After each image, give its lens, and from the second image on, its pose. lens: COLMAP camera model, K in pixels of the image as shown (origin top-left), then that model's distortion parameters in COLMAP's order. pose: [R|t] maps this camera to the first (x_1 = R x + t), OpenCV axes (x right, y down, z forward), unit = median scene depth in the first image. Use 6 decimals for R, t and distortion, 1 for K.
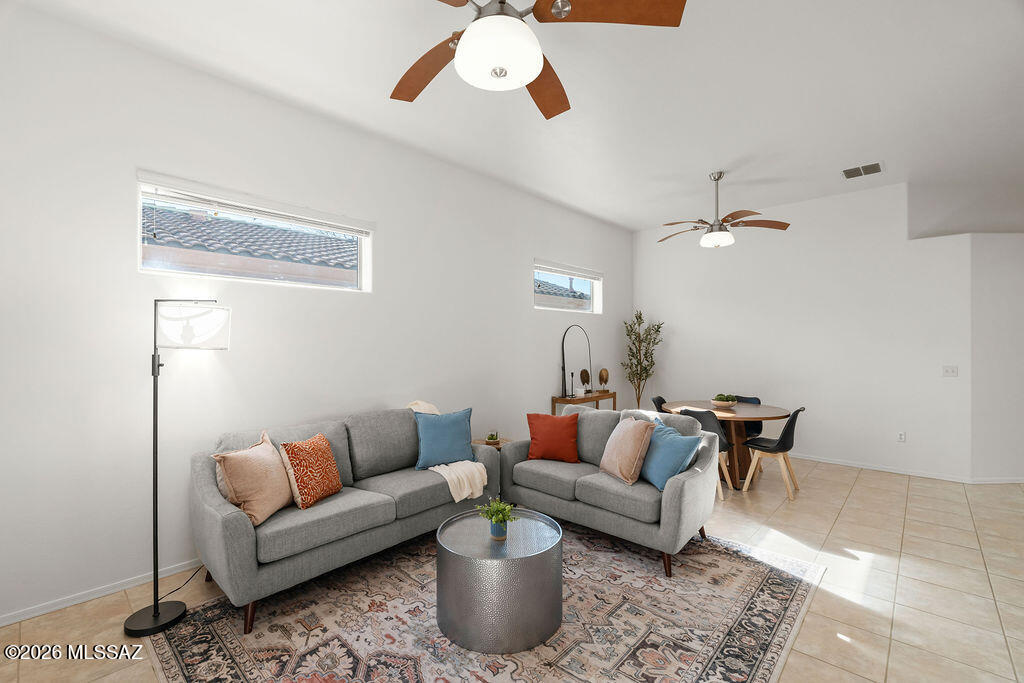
lens RADIAL K [[448.0, 0, 511.2], [0, 448.0, 343.4], [0, 0, 1]] dist [-0.001141, 0.000235]
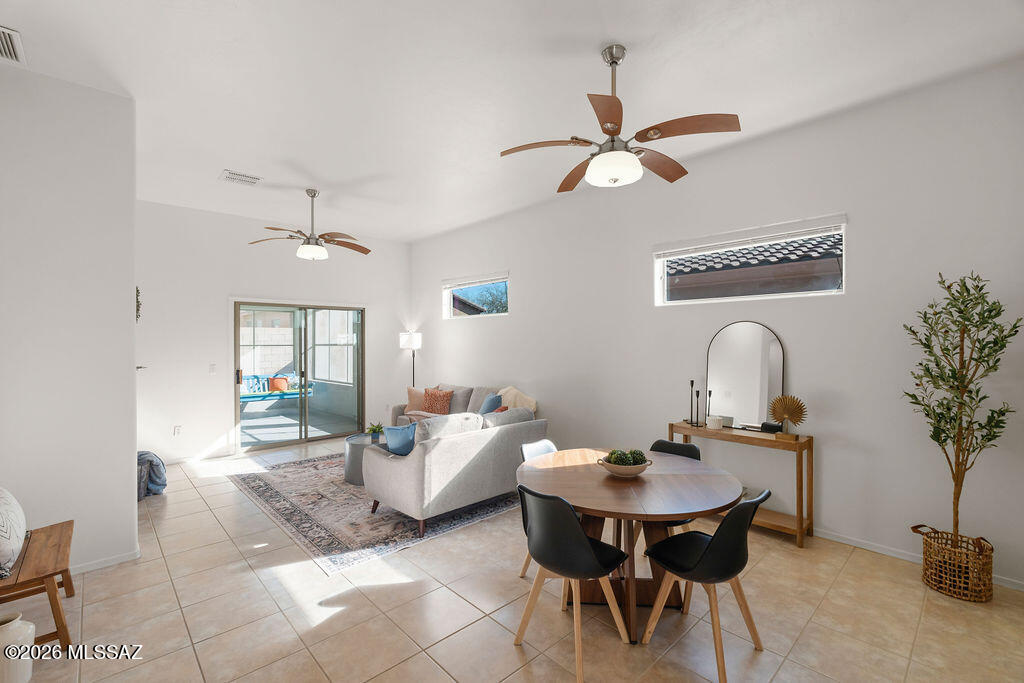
lens RADIAL K [[448.0, 0, 511.2], [0, 448.0, 343.4], [0, 0, 1]] dist [-0.001141, 0.000235]
pose [[-0.072687, 0.004567, -0.997344, 1.931873], [-0.000179, 0.999989, 0.004592, -0.031639], [0.997355, 0.000512, -0.072685, 1.707323]]
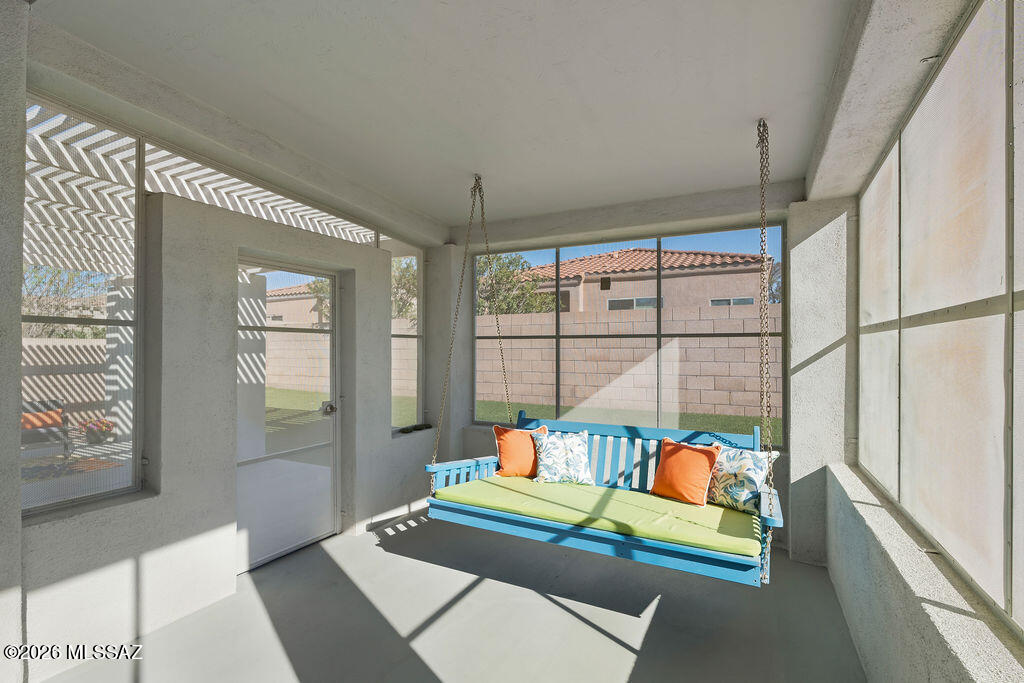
lens RADIAL K [[455.9, 0, 512.2], [0, 455.9, 351.4], [0, 0, 1]] dist [-0.000144, 0.000038]
pose [[-0.960133, -0.003809, -0.279518, -1.322868], [-0.003373, 0.999992, -0.002040, 0.067164], [0.279524, -0.001016, -0.960138, 0.242145]]
